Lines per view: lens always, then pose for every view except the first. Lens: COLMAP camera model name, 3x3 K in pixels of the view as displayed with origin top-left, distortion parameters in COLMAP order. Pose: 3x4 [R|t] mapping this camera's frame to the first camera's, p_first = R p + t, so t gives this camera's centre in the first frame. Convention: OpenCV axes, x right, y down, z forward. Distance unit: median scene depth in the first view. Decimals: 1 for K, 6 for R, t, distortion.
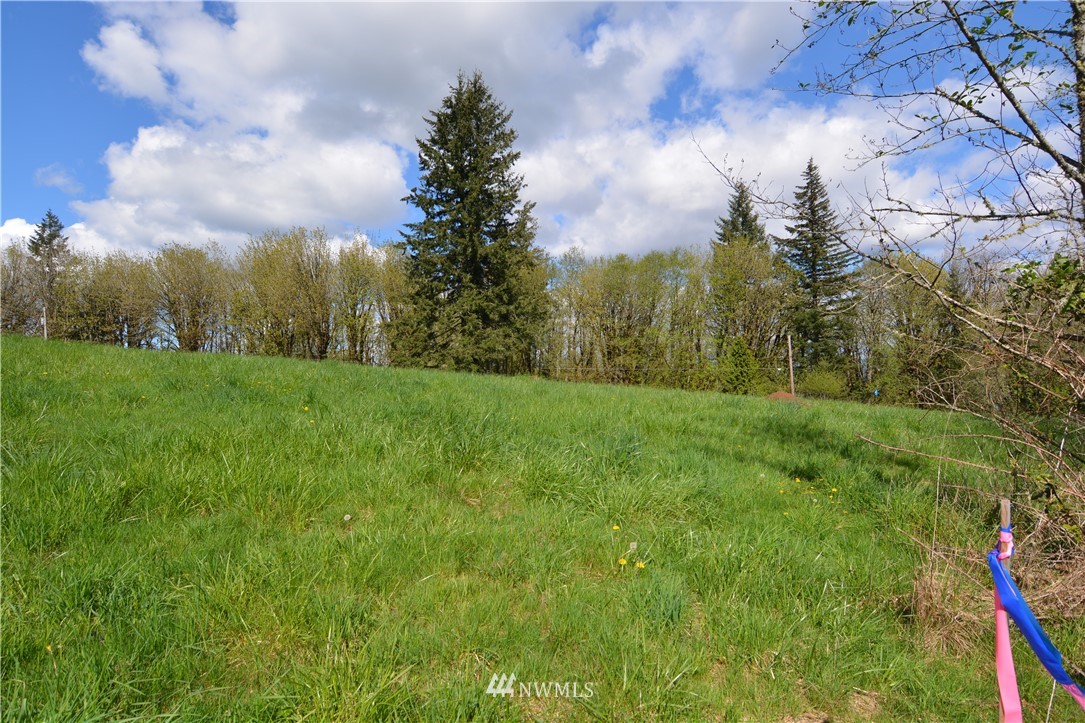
lens RADIAL K [[559.1, 0, 532.3], [0, 559.1, 349.9], [0, 0, 1]] dist [-0.003805, -0.012522]
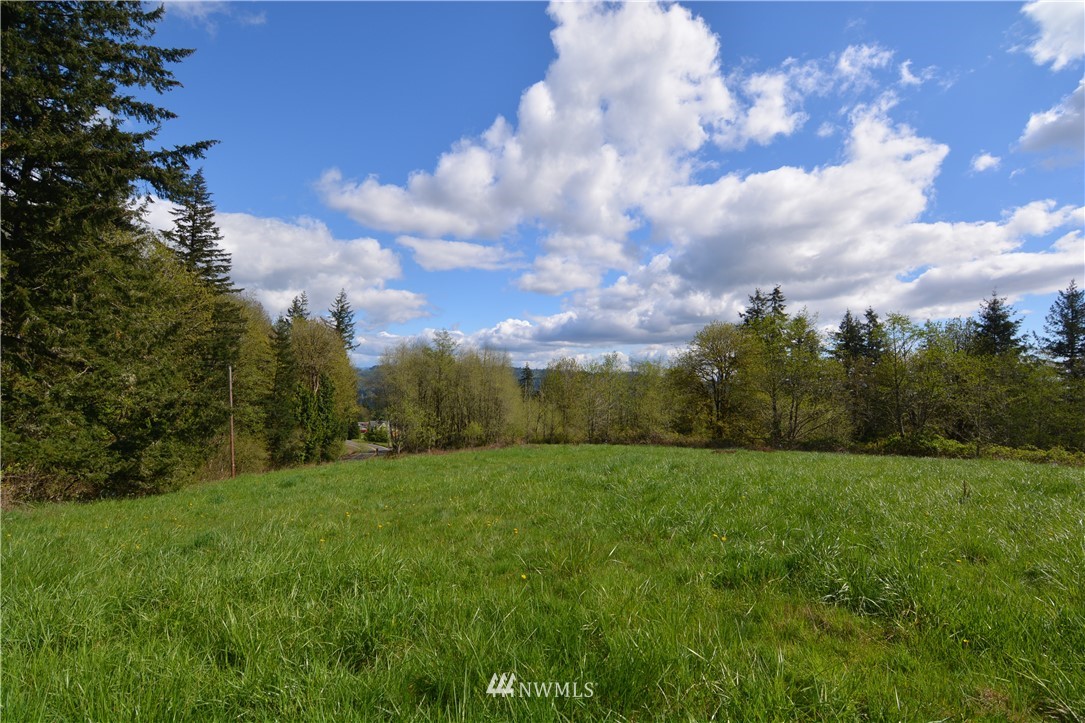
lens RADIAL K [[524.4, 0, 537.8], [0, 524.4, 362.4], [0, 0, 1]] dist [-0.008944, -0.009967]
pose [[-0.109543, 0.054555, 0.992484, -0.441319], [-0.077514, 0.994983, -0.063248, -0.016697], [-0.990955, -0.083859, -0.104764, 0.570492]]
